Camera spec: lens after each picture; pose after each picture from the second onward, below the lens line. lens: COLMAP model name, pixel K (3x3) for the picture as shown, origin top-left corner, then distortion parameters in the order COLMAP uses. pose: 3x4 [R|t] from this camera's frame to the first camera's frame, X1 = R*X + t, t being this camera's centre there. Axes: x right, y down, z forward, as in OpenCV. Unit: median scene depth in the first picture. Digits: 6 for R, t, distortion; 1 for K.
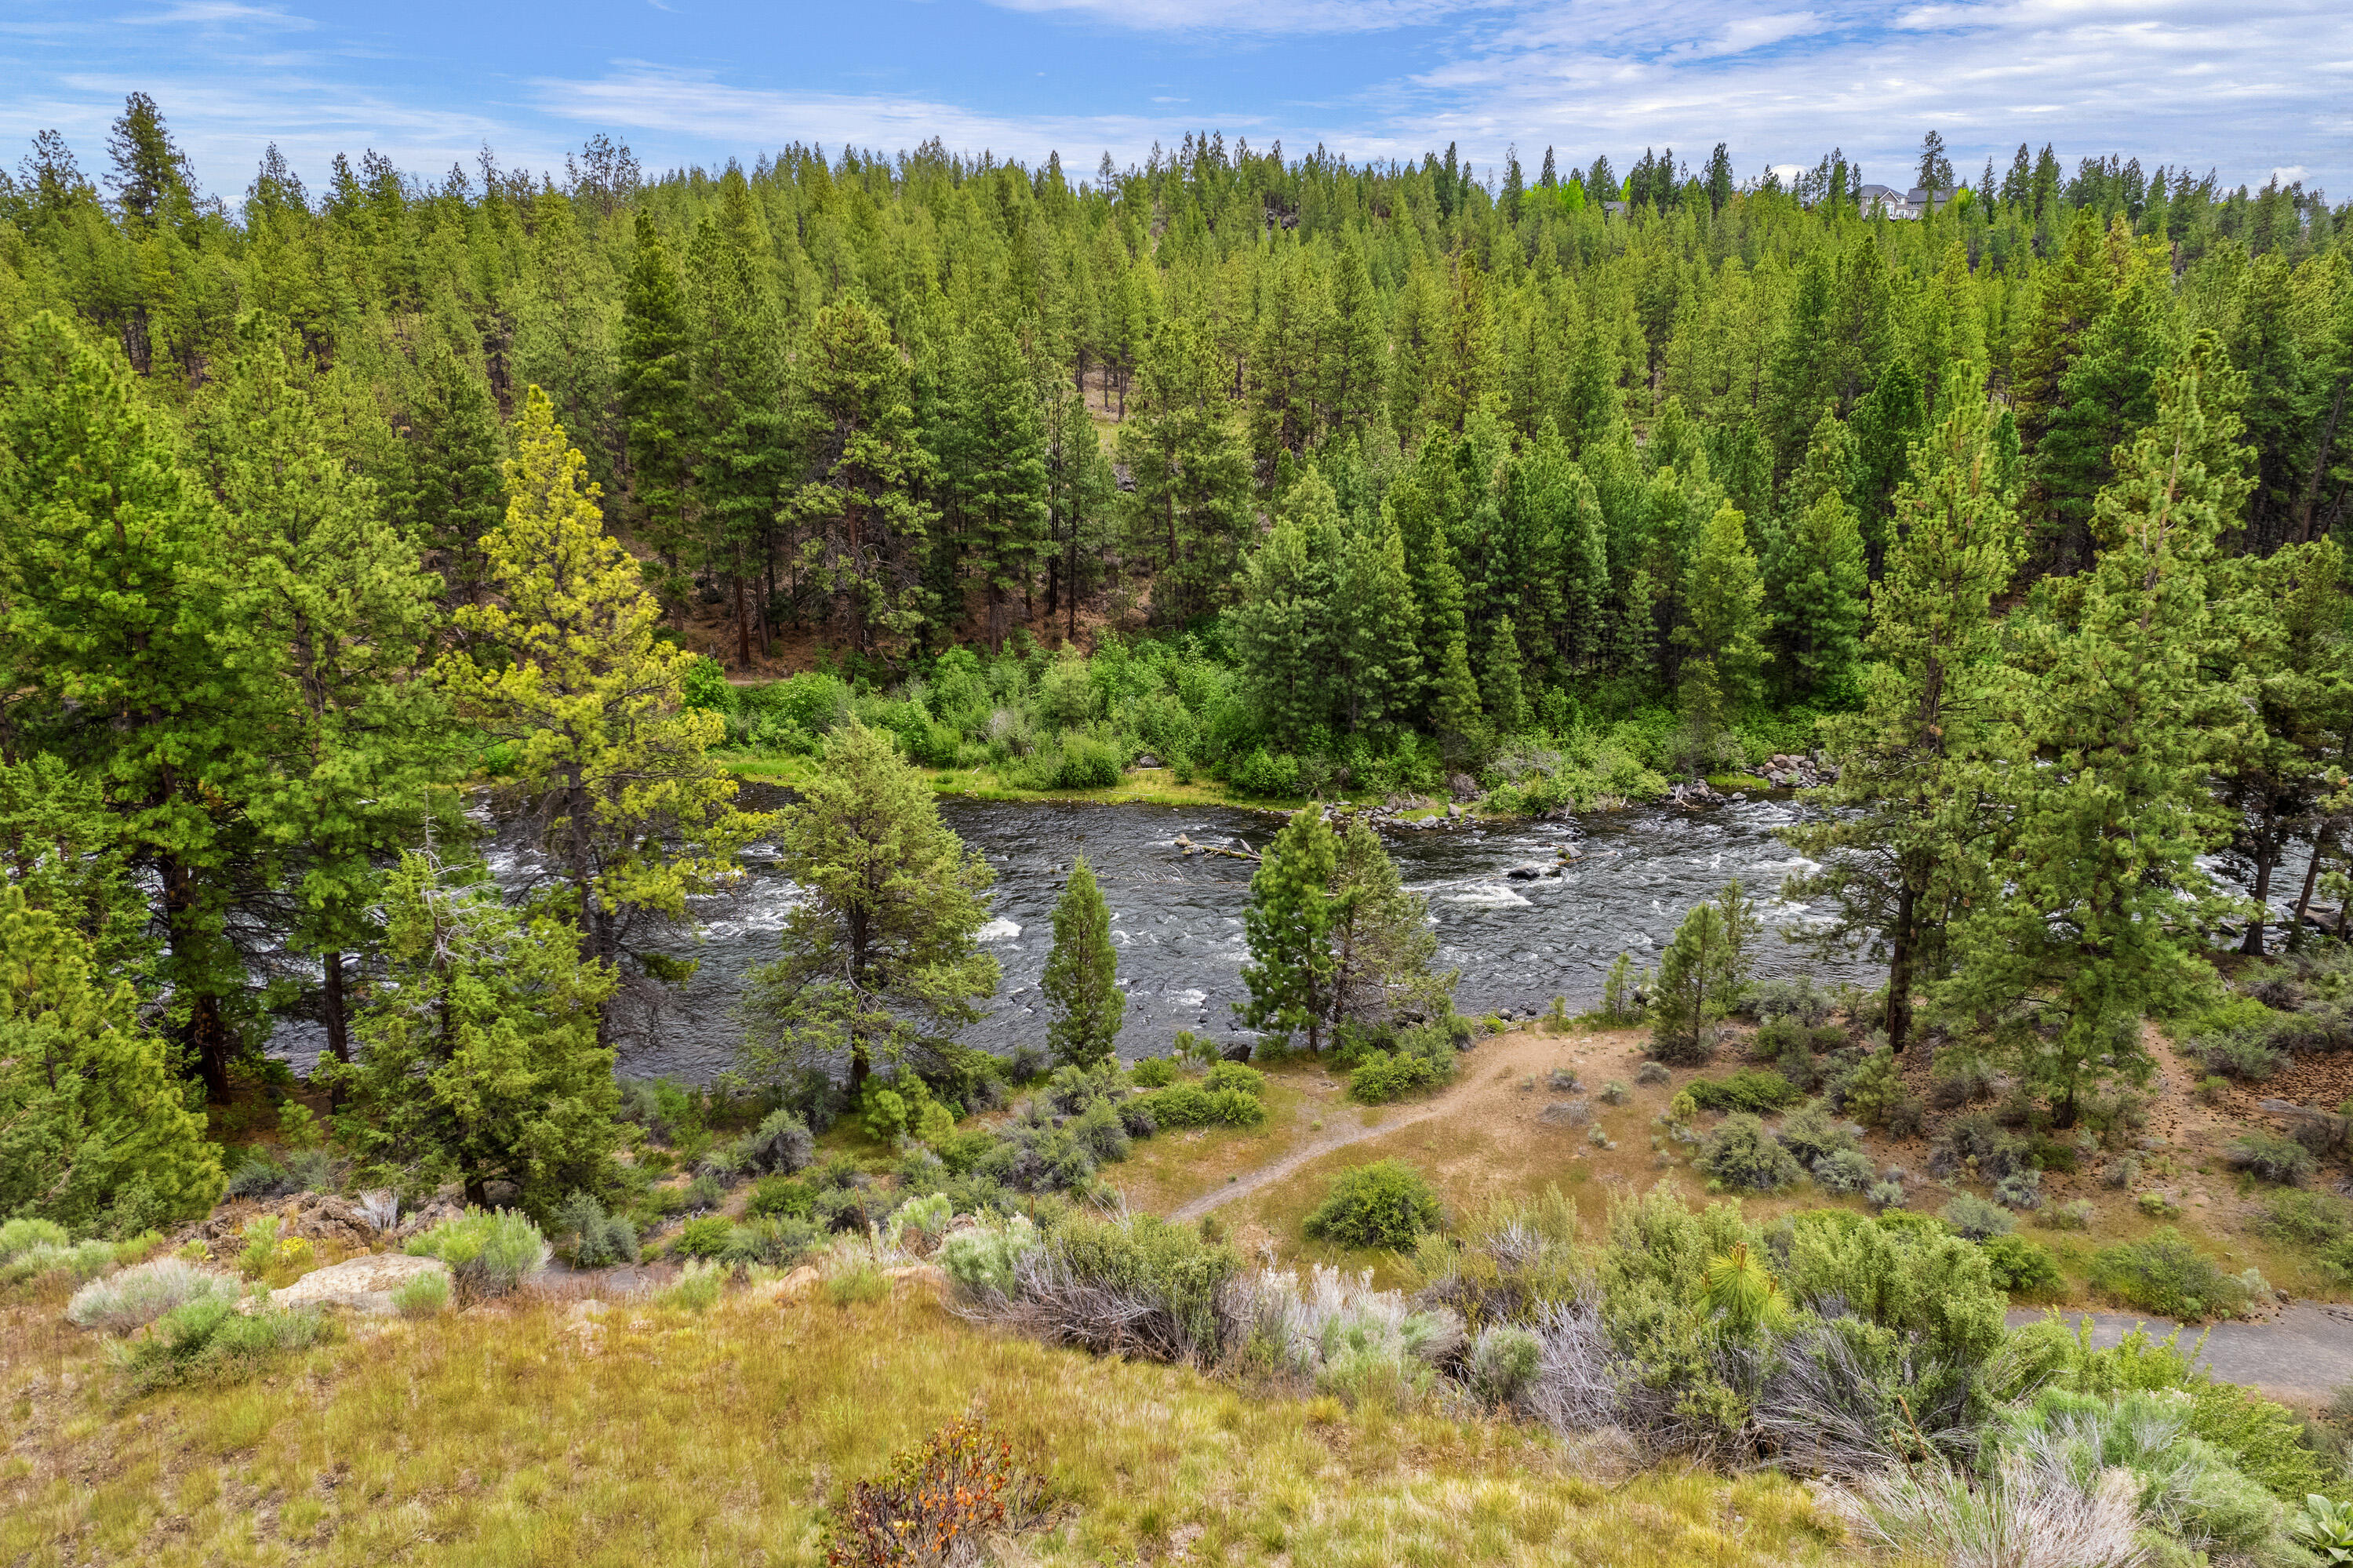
lens RADIAL K [[1534.3, 0, 1173.7], [0, 1534.3, 759.1], [0, 0, 1]] dist [-0.072749, 0.068122]
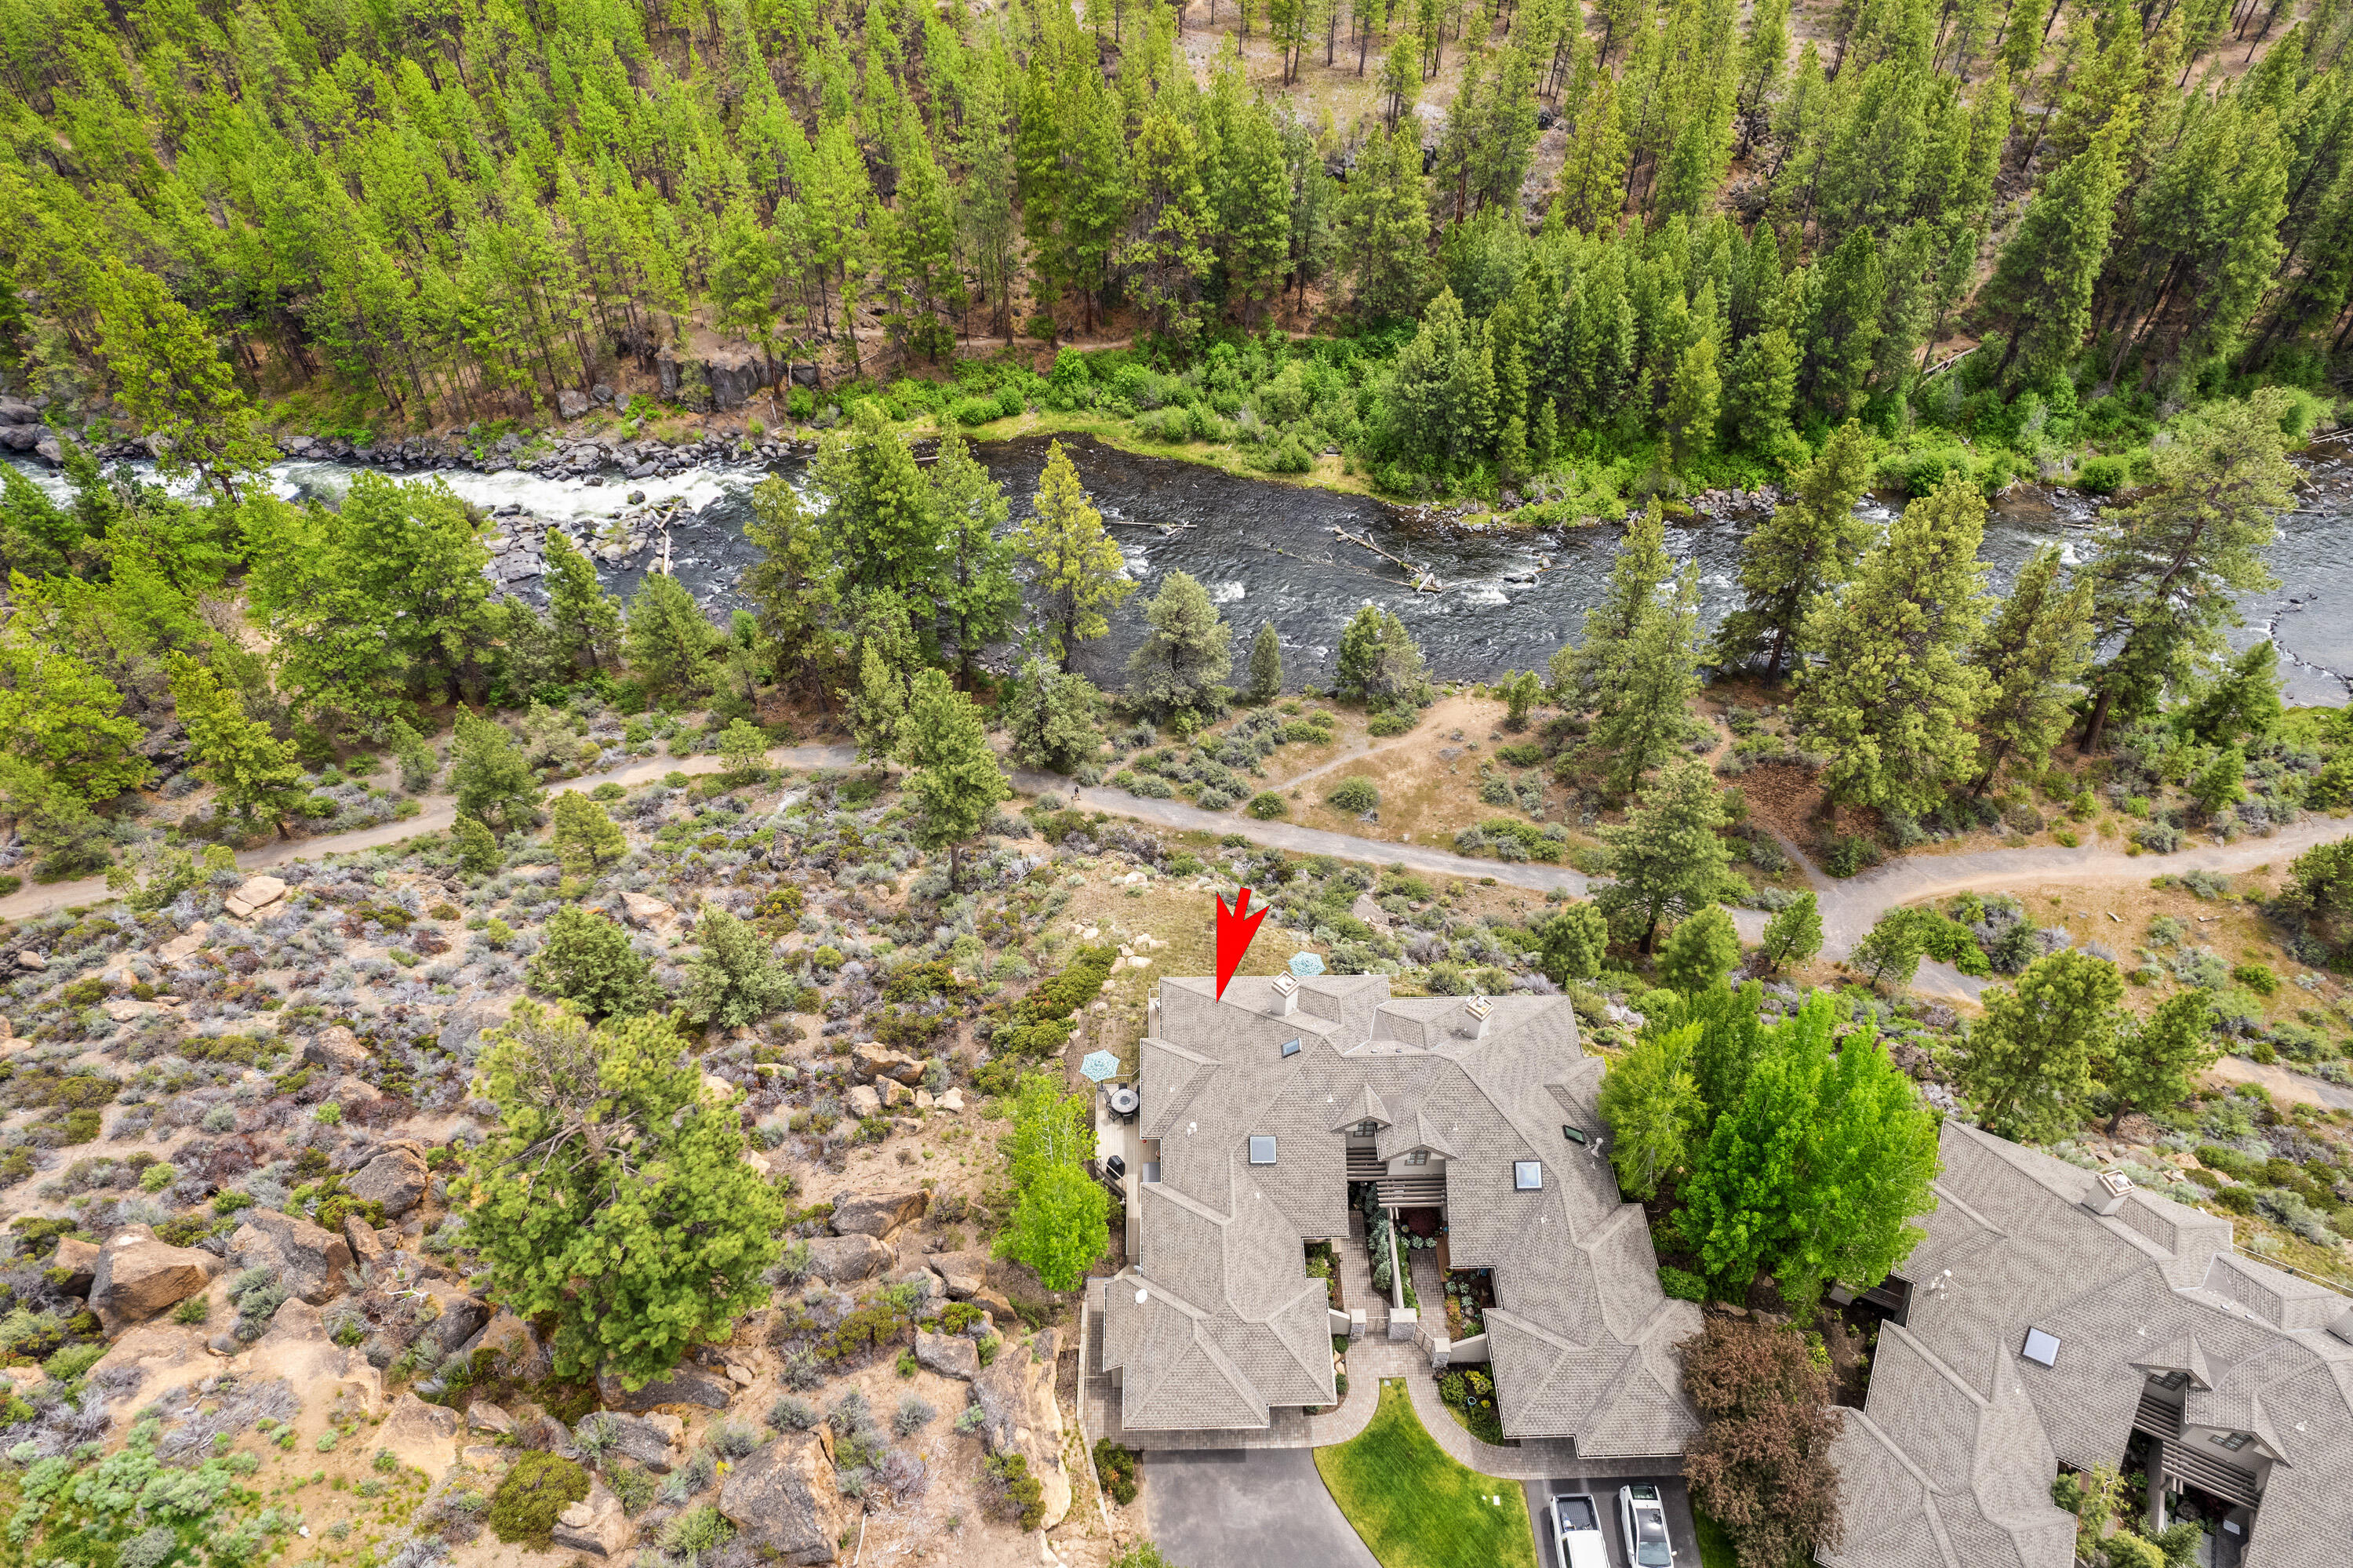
lens RADIAL K [[1517.0, 0, 1203.5], [0, 1517.0, 795.0], [0, 0, 1]] dist [-0.090591, 0.080075]
pose [[0.987253, 0.119747, -0.104848, 0.071221], [-0.058388, 0.885305, 0.461330, -0.467532], [0.148065, -0.449328, 0.881012, -0.724325]]
